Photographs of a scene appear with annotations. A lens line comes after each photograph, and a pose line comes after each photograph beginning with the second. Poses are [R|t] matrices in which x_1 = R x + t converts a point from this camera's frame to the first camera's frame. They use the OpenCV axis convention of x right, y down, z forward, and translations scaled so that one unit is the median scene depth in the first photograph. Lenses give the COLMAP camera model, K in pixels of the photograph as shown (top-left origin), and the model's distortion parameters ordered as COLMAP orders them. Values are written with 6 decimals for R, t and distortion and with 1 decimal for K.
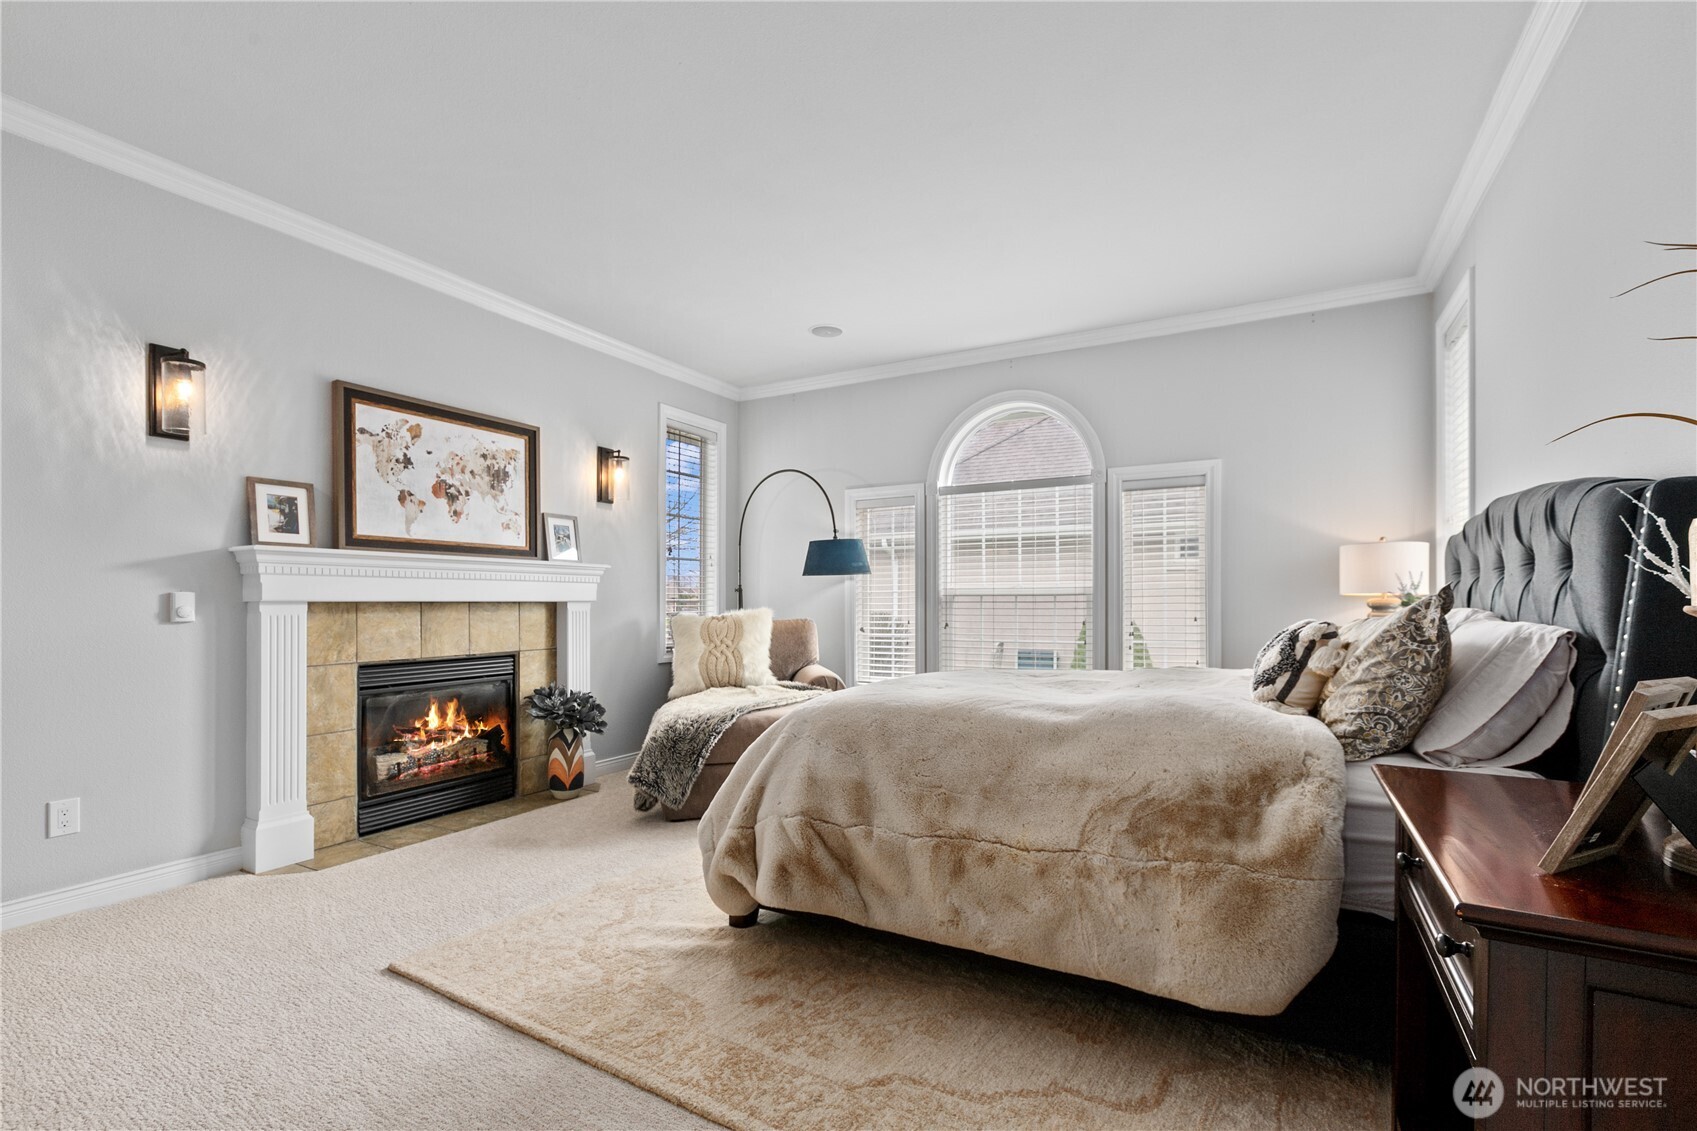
lens RADIAL K [[763.4, 0, 820.6], [0, 763.4, 601.5], [0, 0, 1]] dist [0.004273, -0.003971]
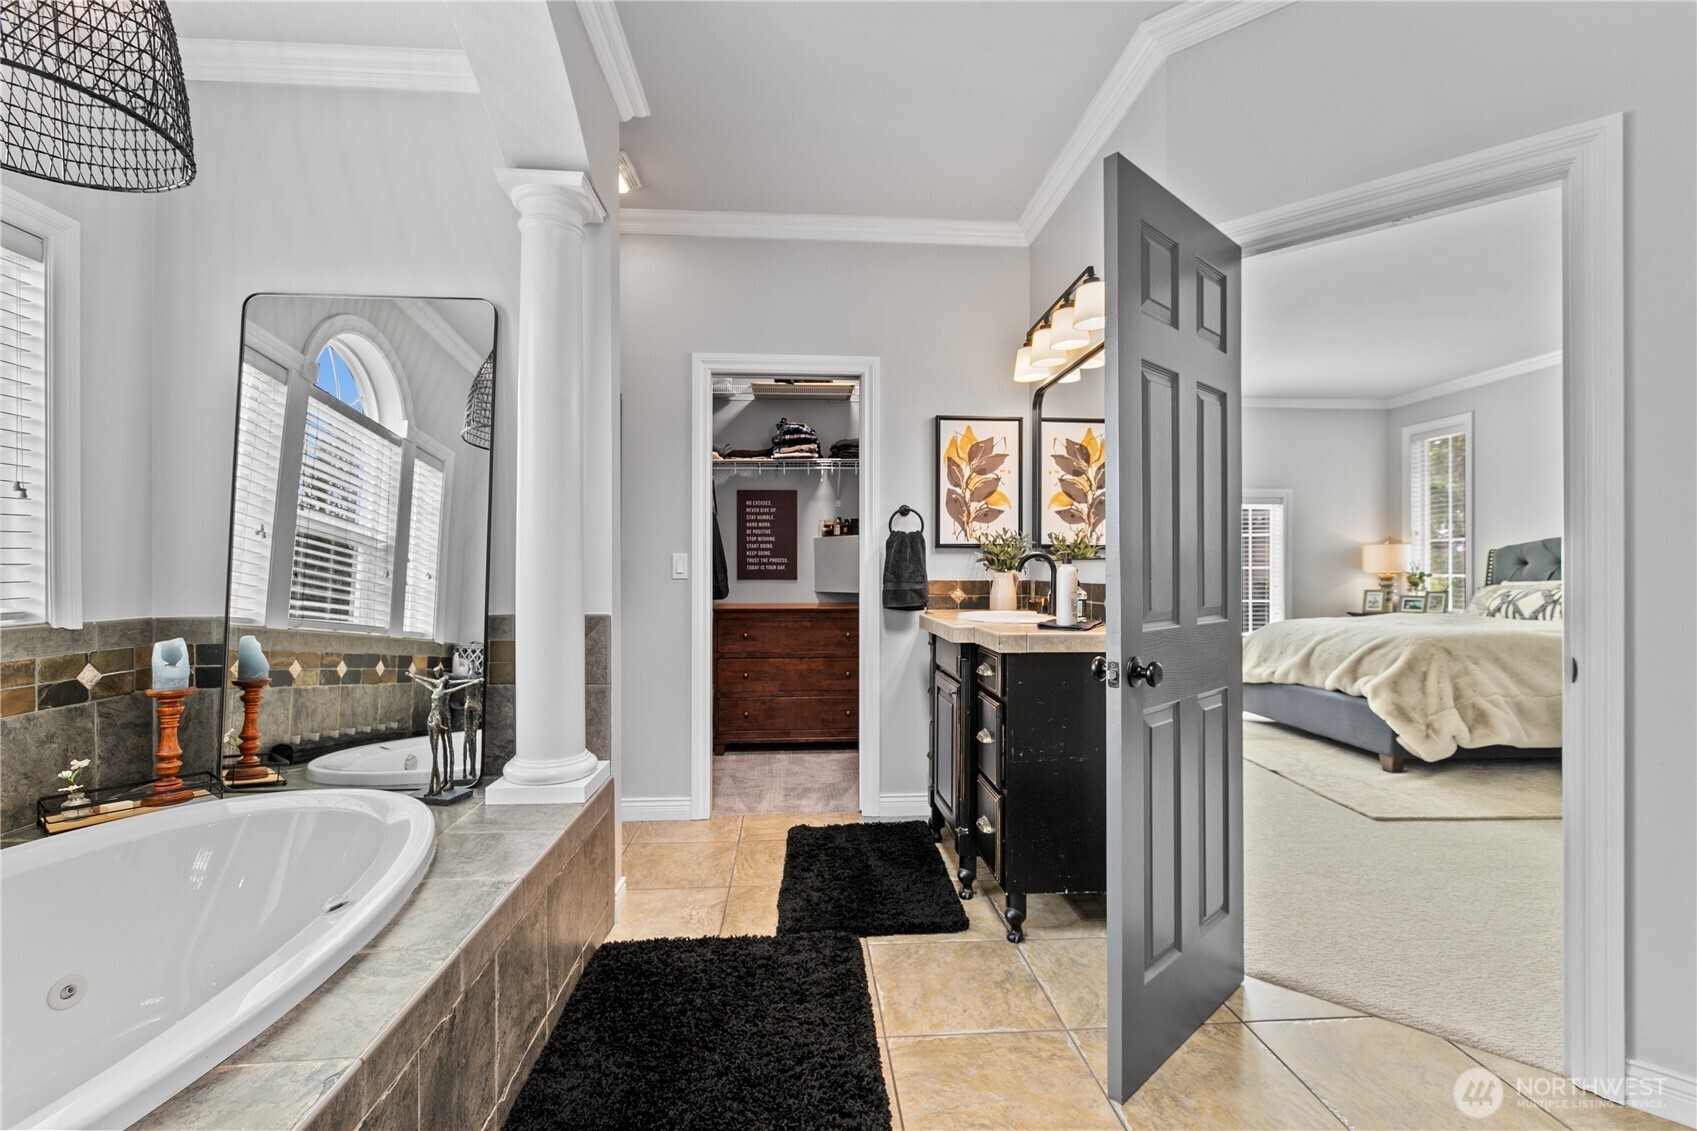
lens RADIAL K [[763.4, 0, 852.4], [0, 763.4, 566.8], [0, 0, 1]] dist [0.004273, -0.003971]
pose [[0.842471, 0.003767, 0.538729, -1.189888], [-0.002420, 0.999992, -0.003208, -0.011109], [-0.538737, 0.001399, 0.842473, 0.142109]]
